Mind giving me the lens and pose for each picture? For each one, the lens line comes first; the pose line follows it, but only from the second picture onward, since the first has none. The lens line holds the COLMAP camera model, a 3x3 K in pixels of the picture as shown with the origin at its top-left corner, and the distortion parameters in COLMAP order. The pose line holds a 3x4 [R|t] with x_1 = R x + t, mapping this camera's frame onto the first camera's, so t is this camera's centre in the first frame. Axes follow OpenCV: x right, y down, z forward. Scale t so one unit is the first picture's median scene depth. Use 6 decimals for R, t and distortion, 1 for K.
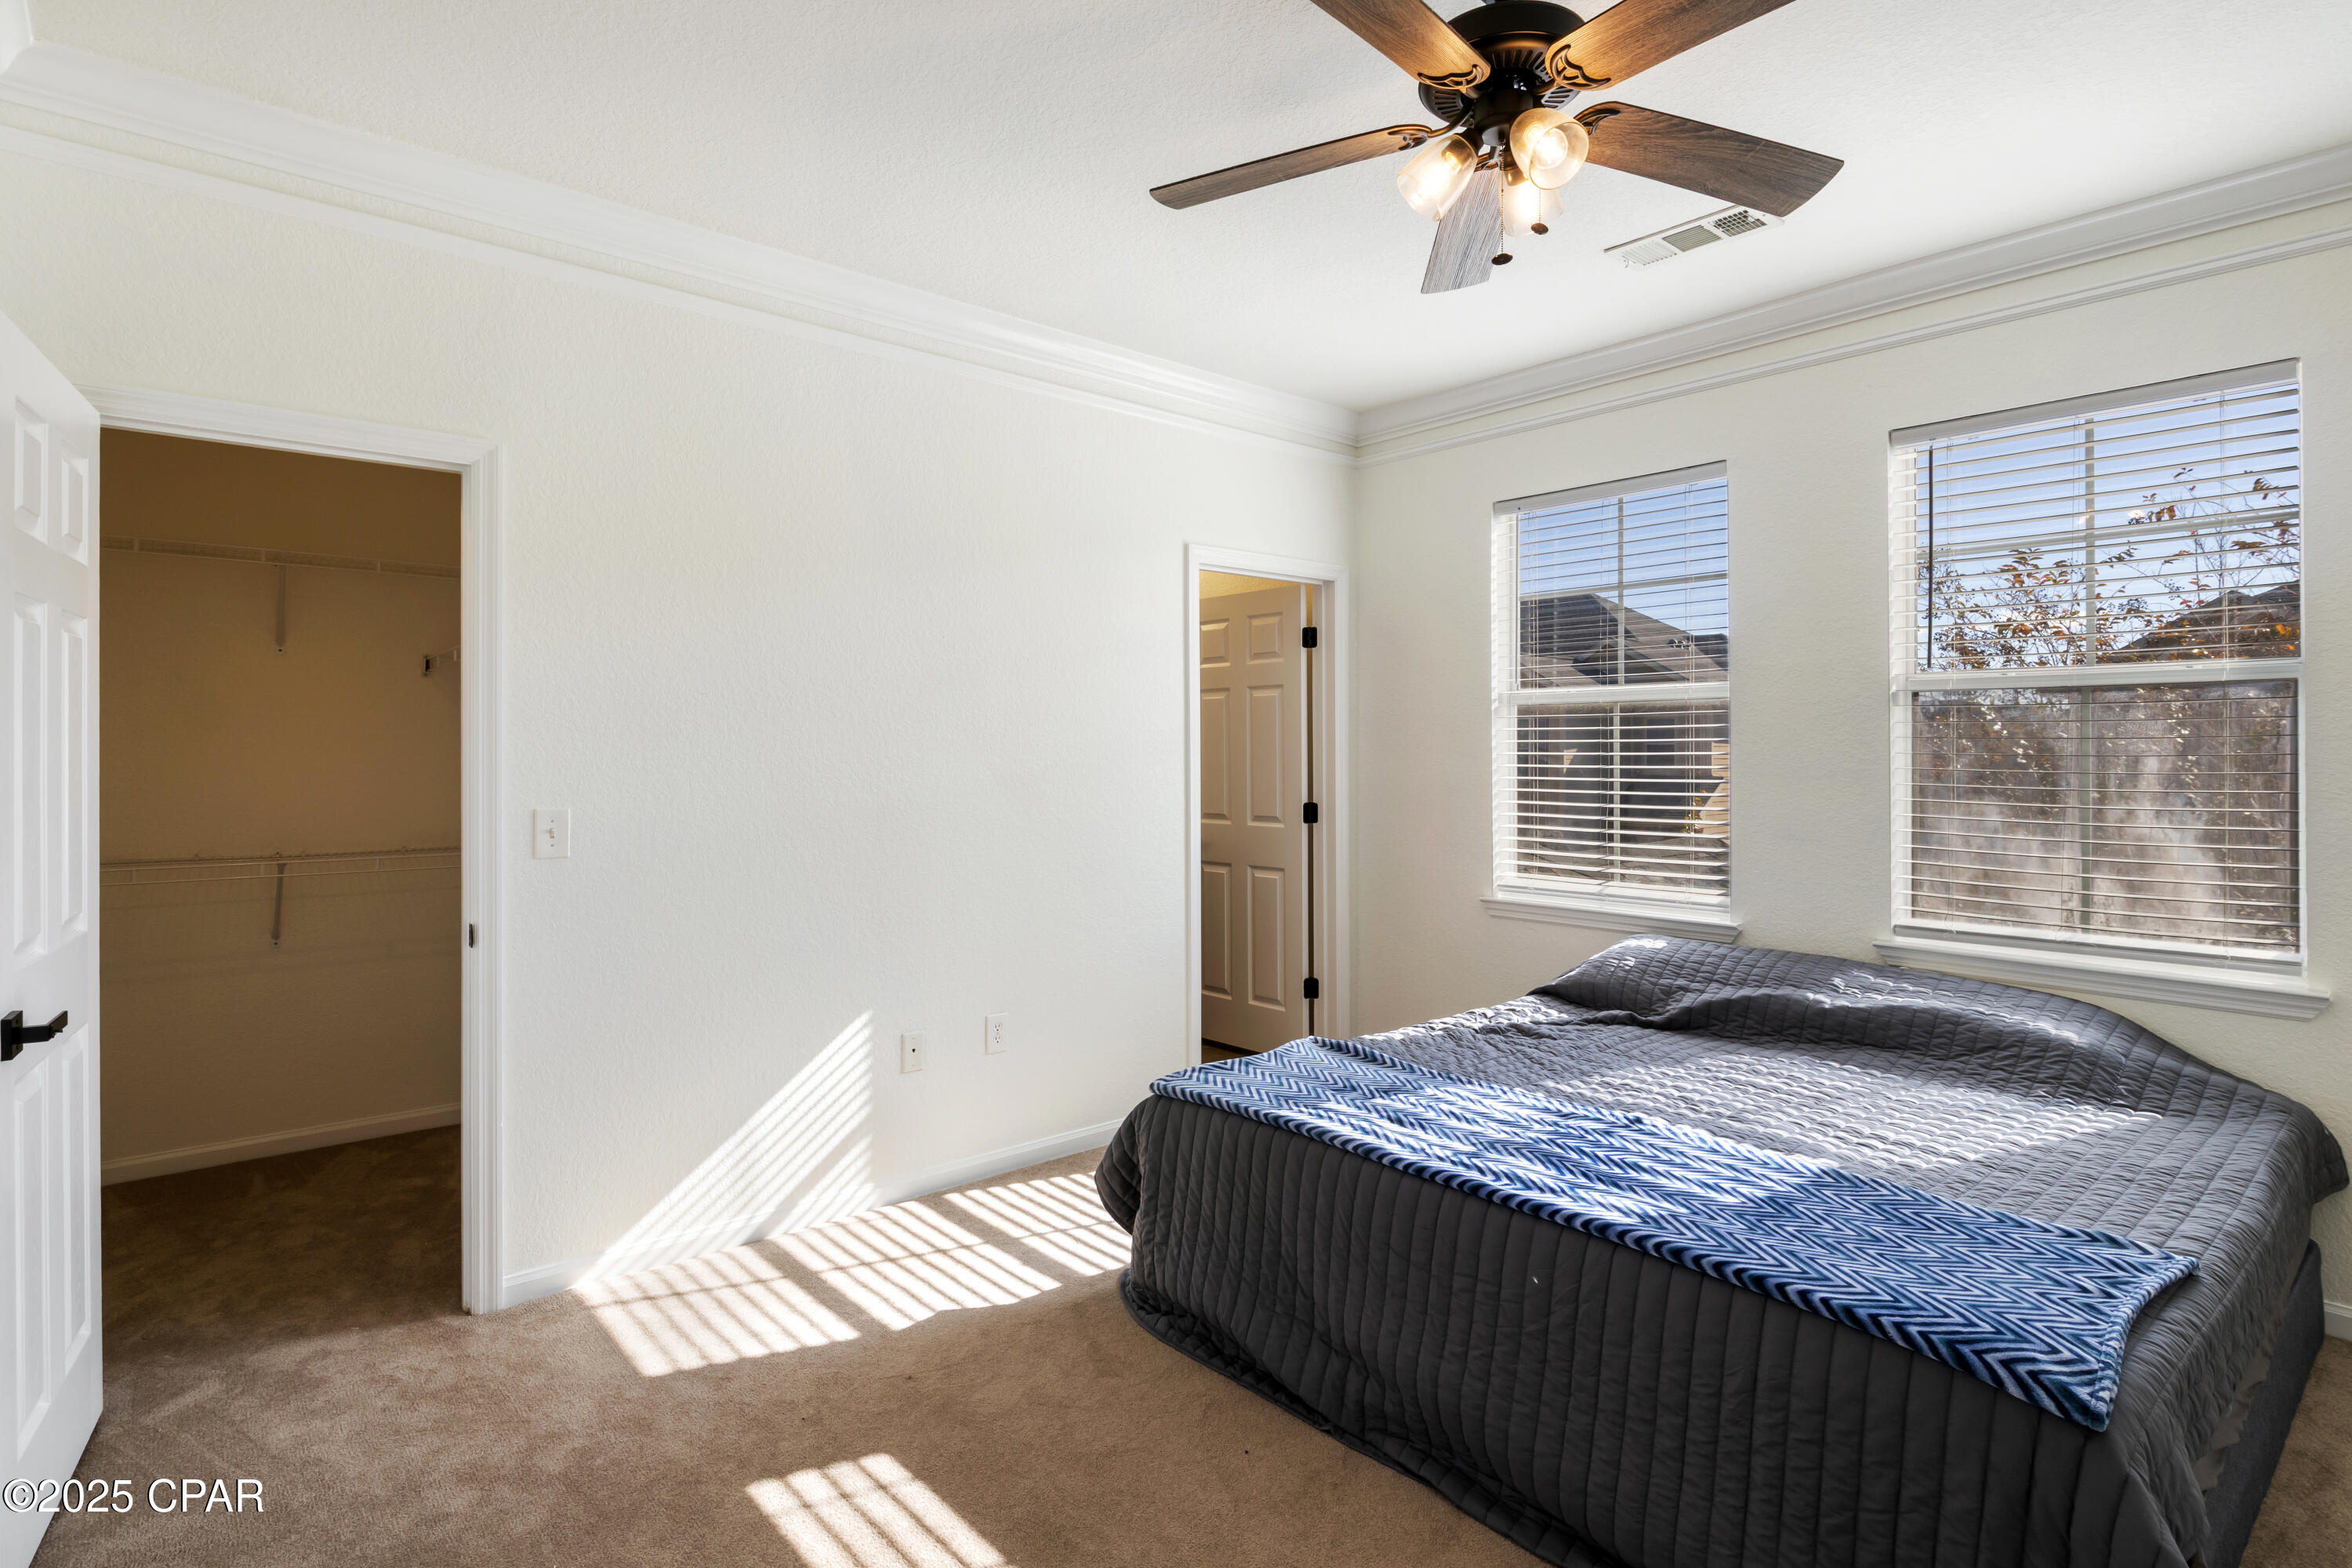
lens RADIAL K [[1167.5, 0, 1178.3], [0, 1167.5, 760.2], [0, 0, 1]] dist [-0.017214, 0.002047]
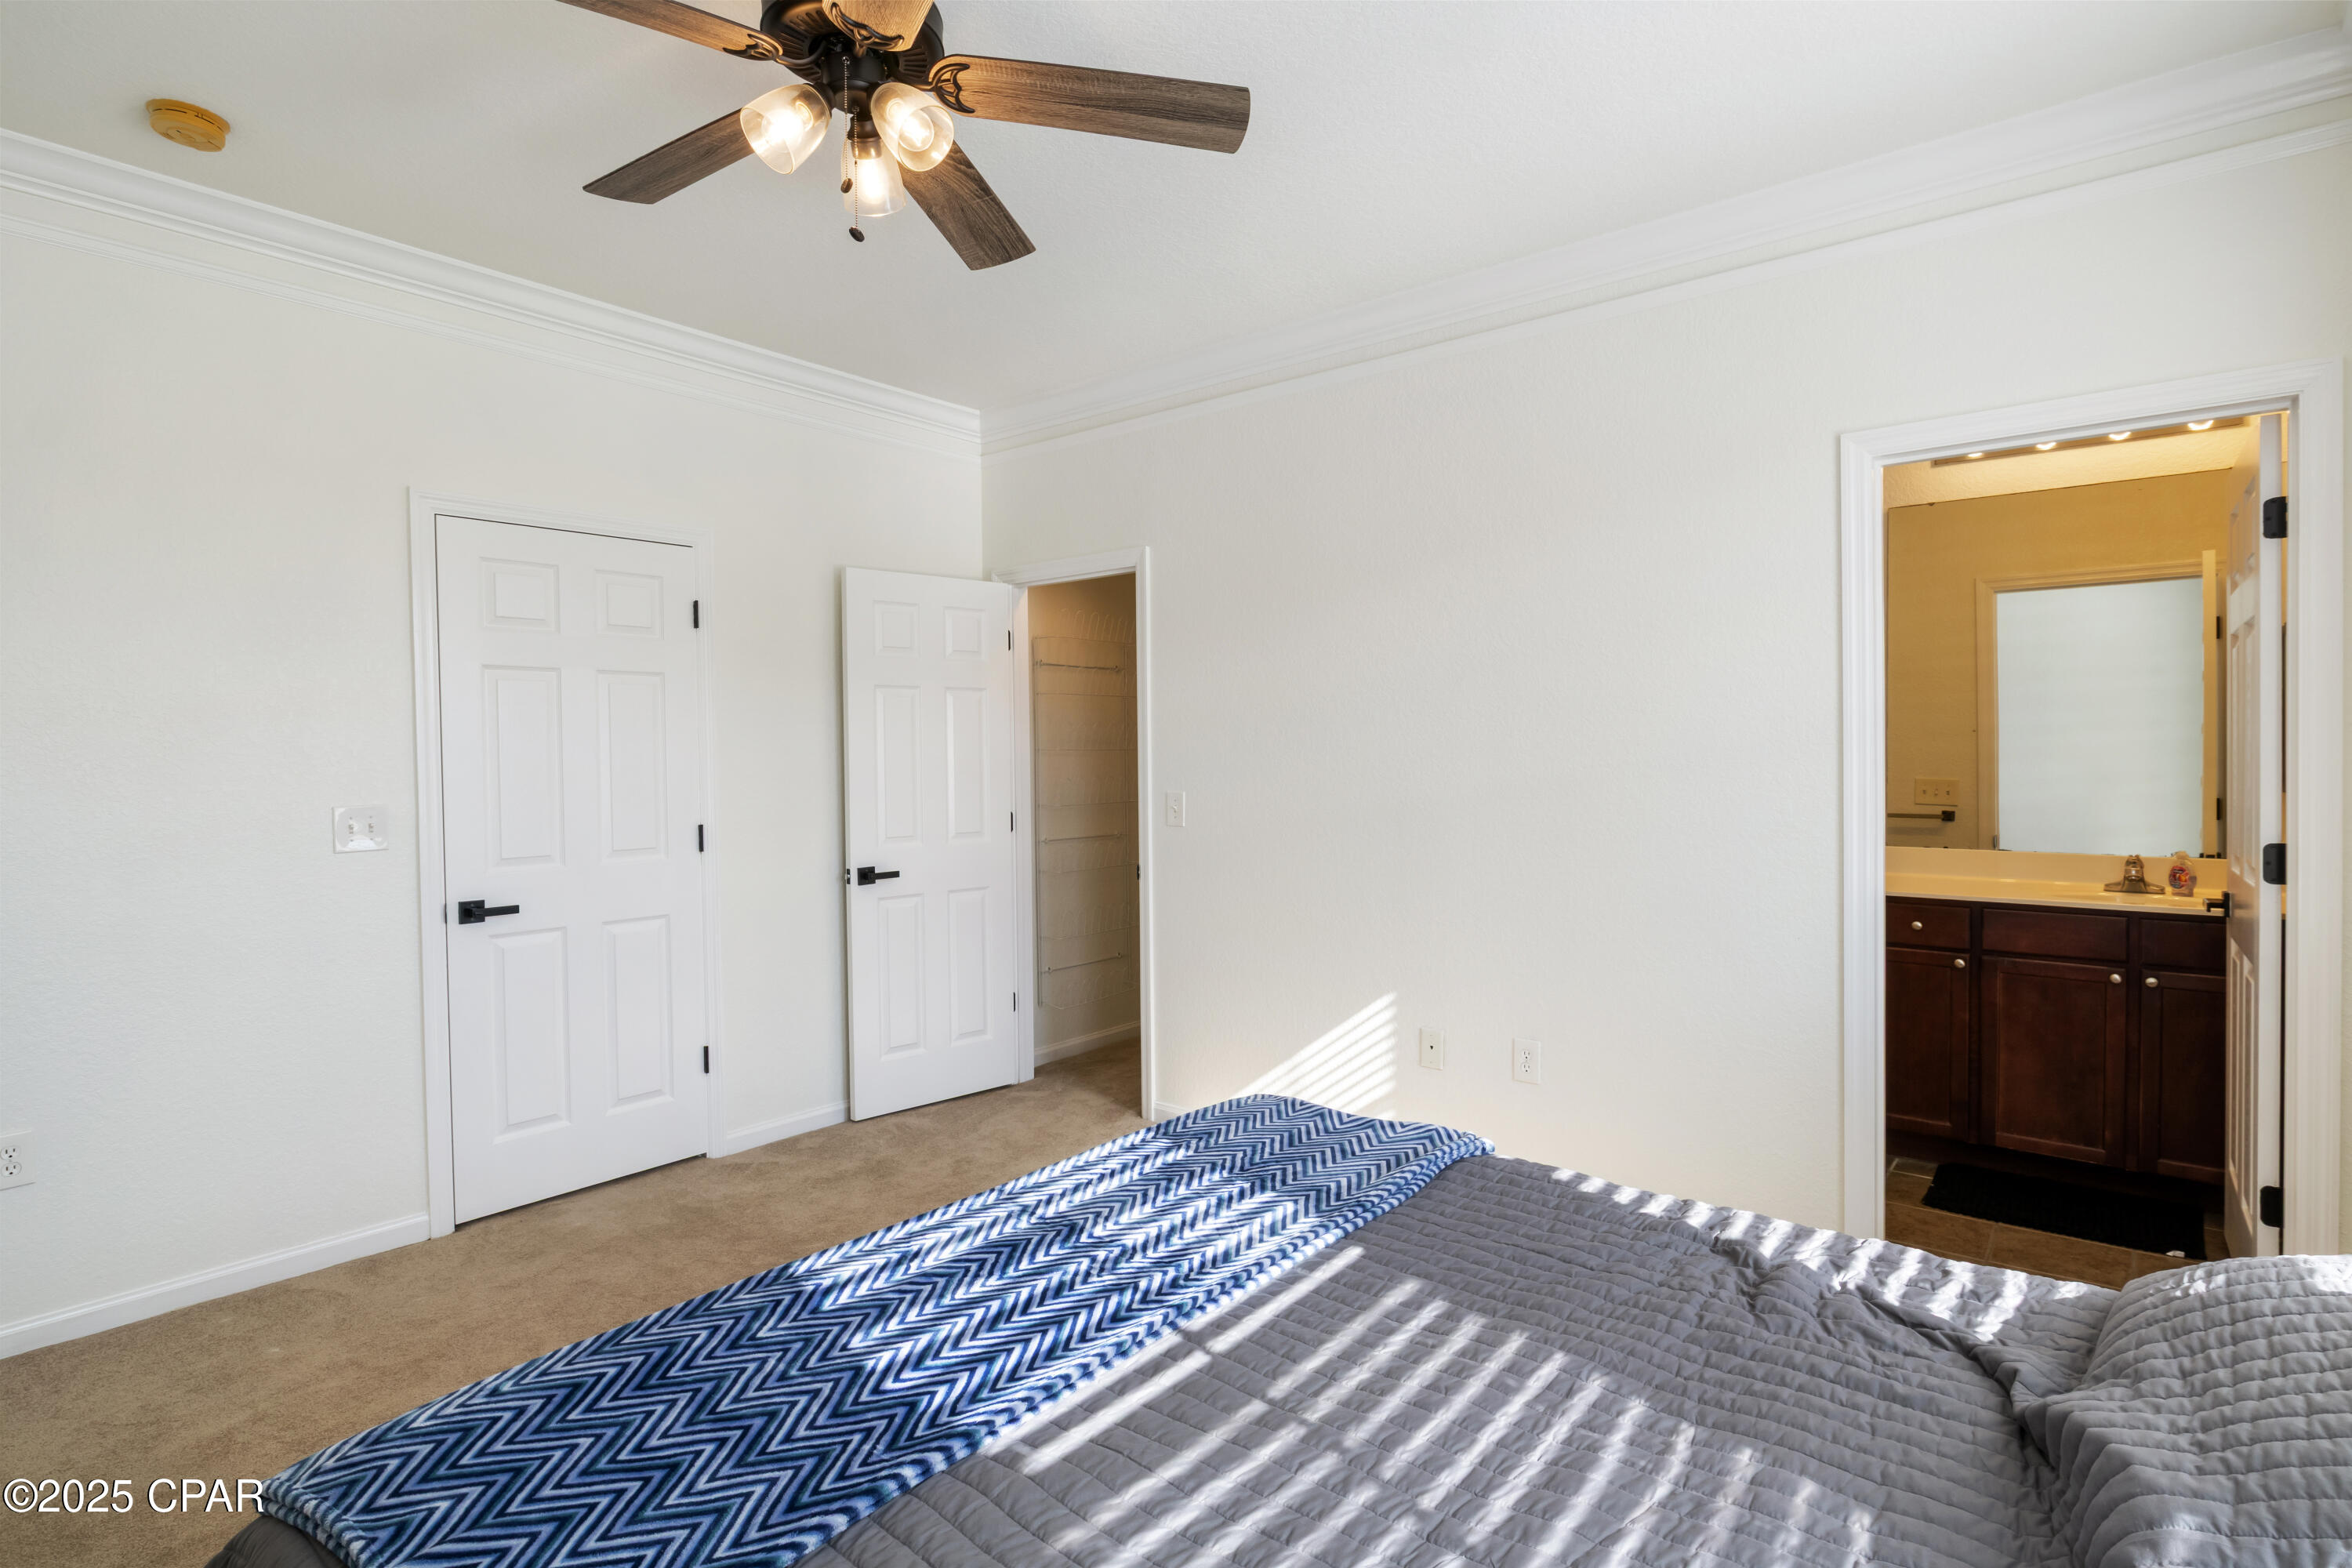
lens RADIAL K [[1167.5, 0, 1178.3], [0, 1167.5, 760.2], [0, 0, 1]] dist [-0.017214, 0.002047]
pose [[0.150454, 0.000970, -0.988617, 1.041512], [0.017780, 0.999835, 0.003687, -0.005017], [0.988457, -0.018132, 0.150412, 0.902472]]
